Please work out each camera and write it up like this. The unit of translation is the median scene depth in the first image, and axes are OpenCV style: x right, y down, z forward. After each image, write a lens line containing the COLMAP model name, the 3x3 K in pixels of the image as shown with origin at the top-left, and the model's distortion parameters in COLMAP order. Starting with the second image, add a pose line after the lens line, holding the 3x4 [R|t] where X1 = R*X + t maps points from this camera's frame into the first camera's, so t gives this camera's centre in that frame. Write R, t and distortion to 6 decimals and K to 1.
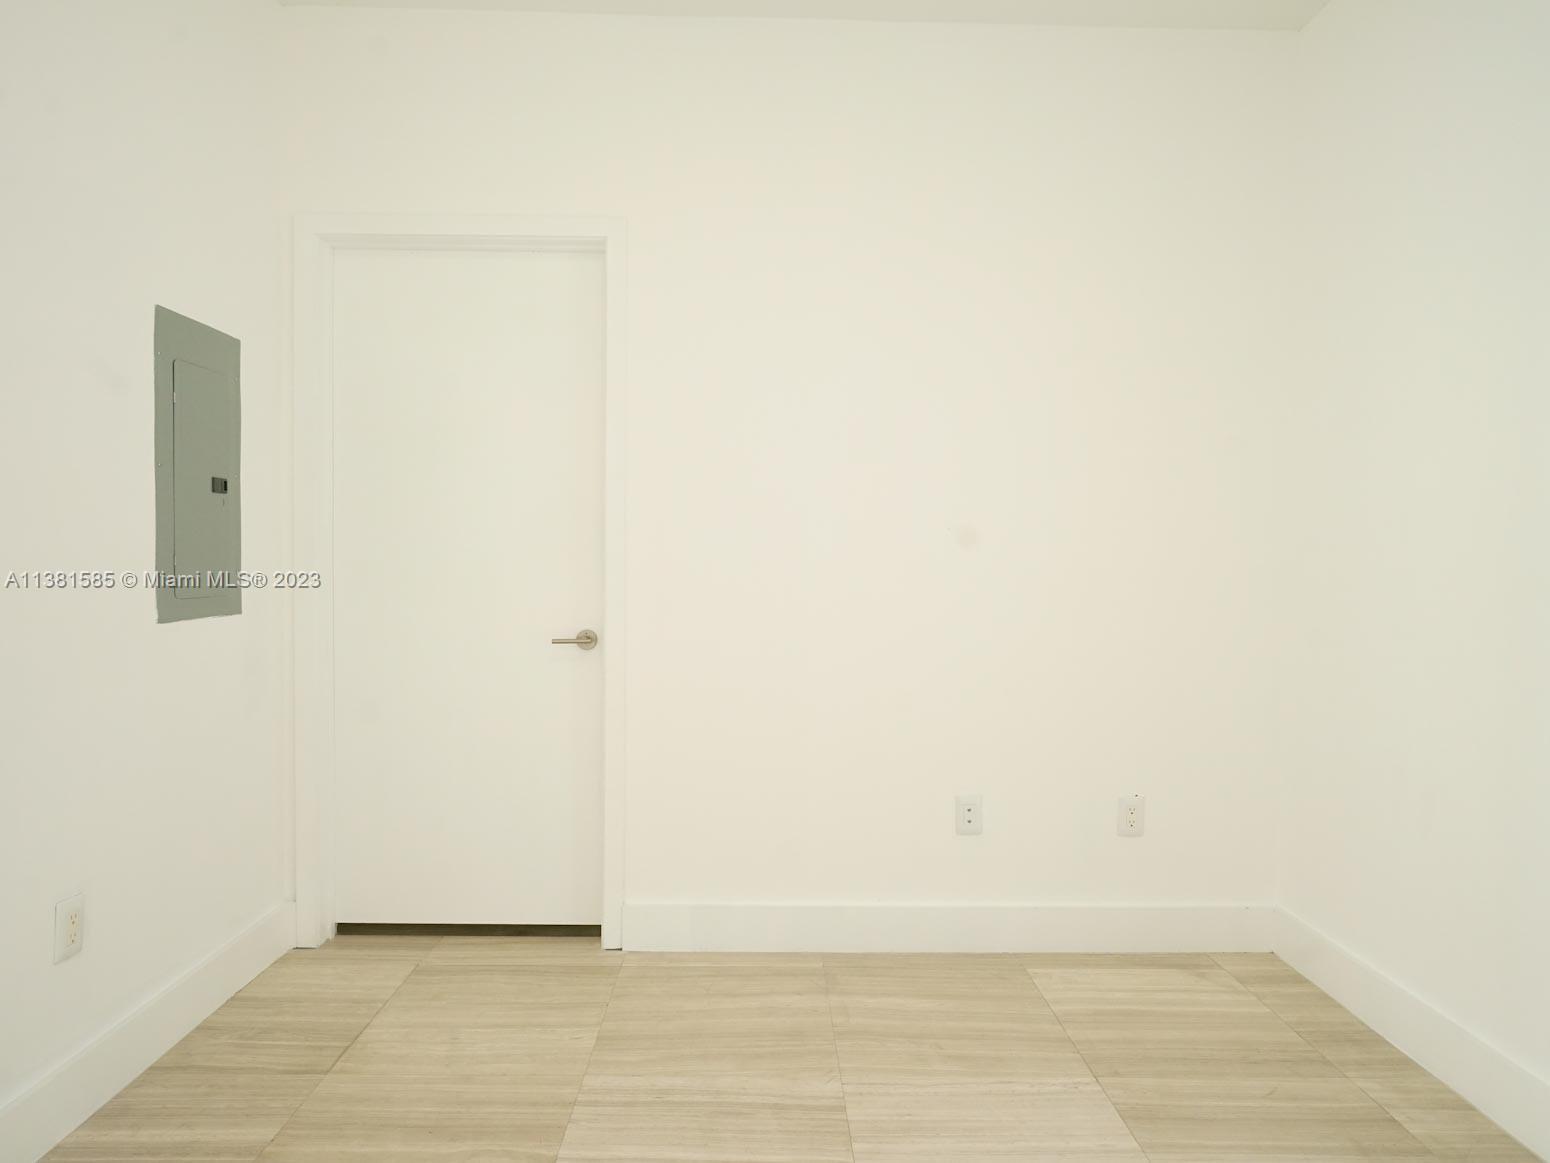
lens RADIAL K [[934.6, 0, 772.5], [0, 934.6, 543.2], [0, 0, 1]] dist [-0.002195, 0.003966]
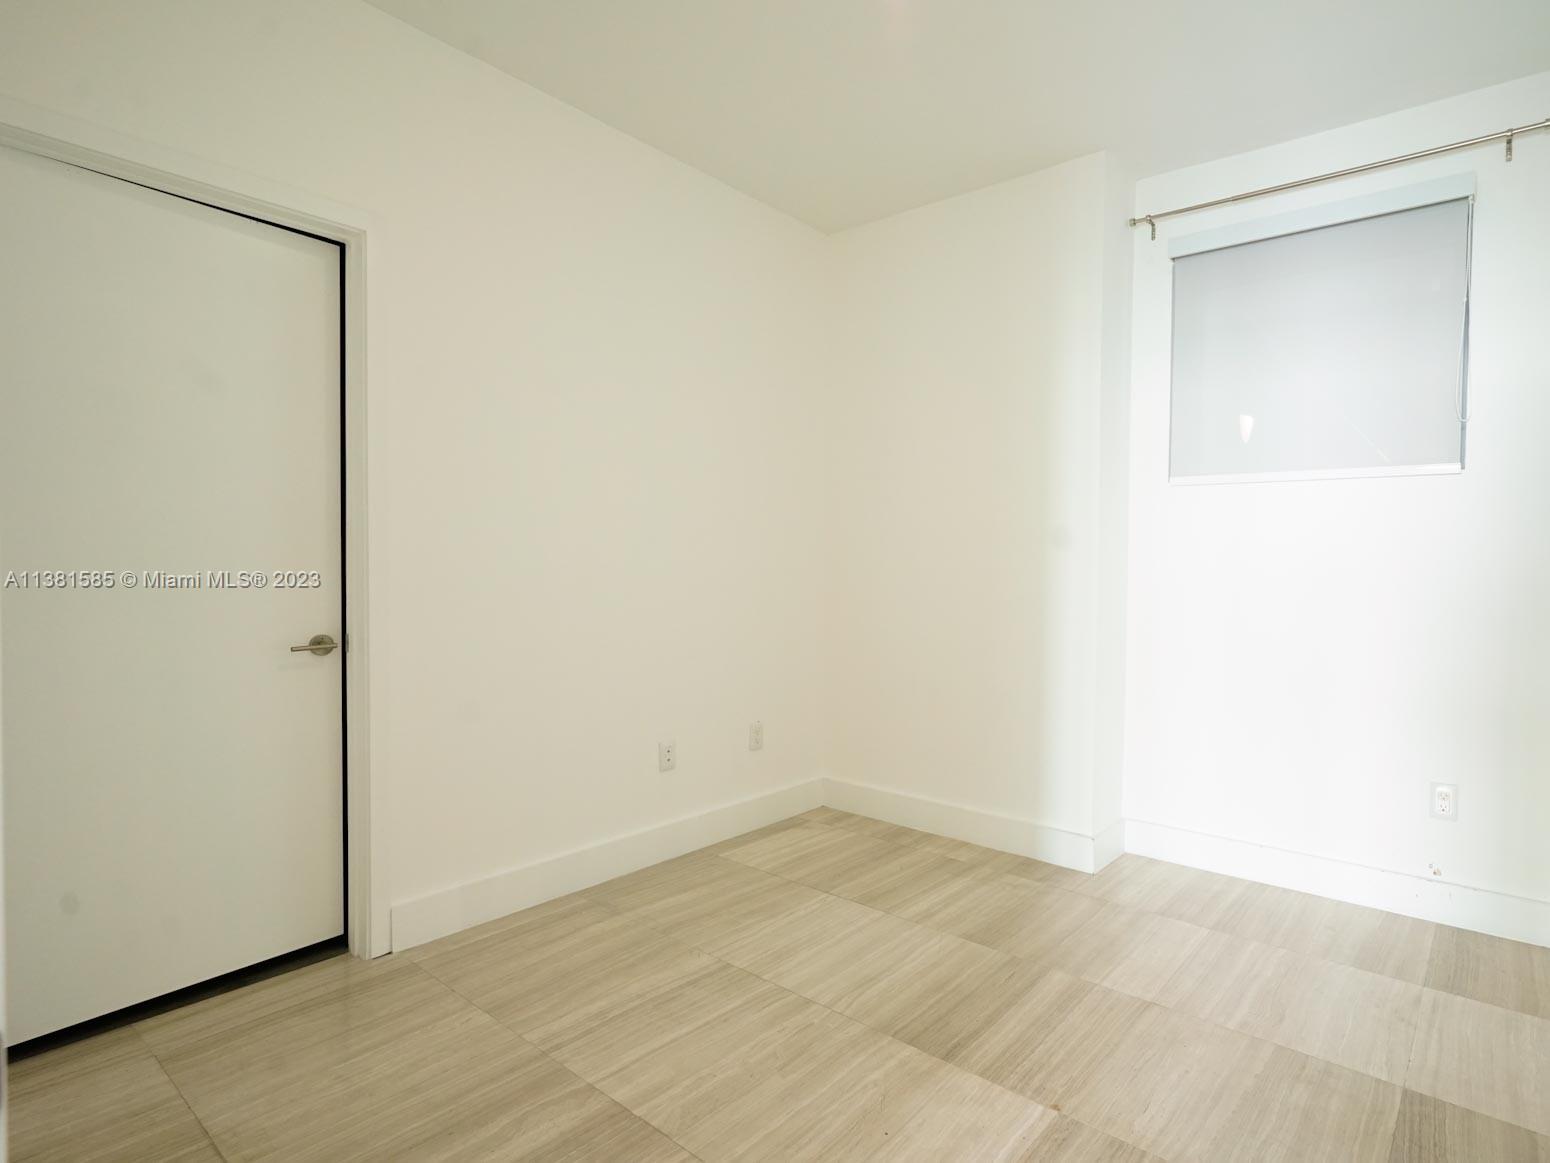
lens RADIAL K [[848.8, 0, 775.0], [0, 848.8, 581.5], [0, 0, 1]] dist [0.000742, 0.002508]
pose [[0.657521, -0.018350, 0.753213, -0.668011], [-0.011033, 0.999362, 0.033978, 0.007910], [-0.753356, -0.030652, 0.656898, 0.136668]]
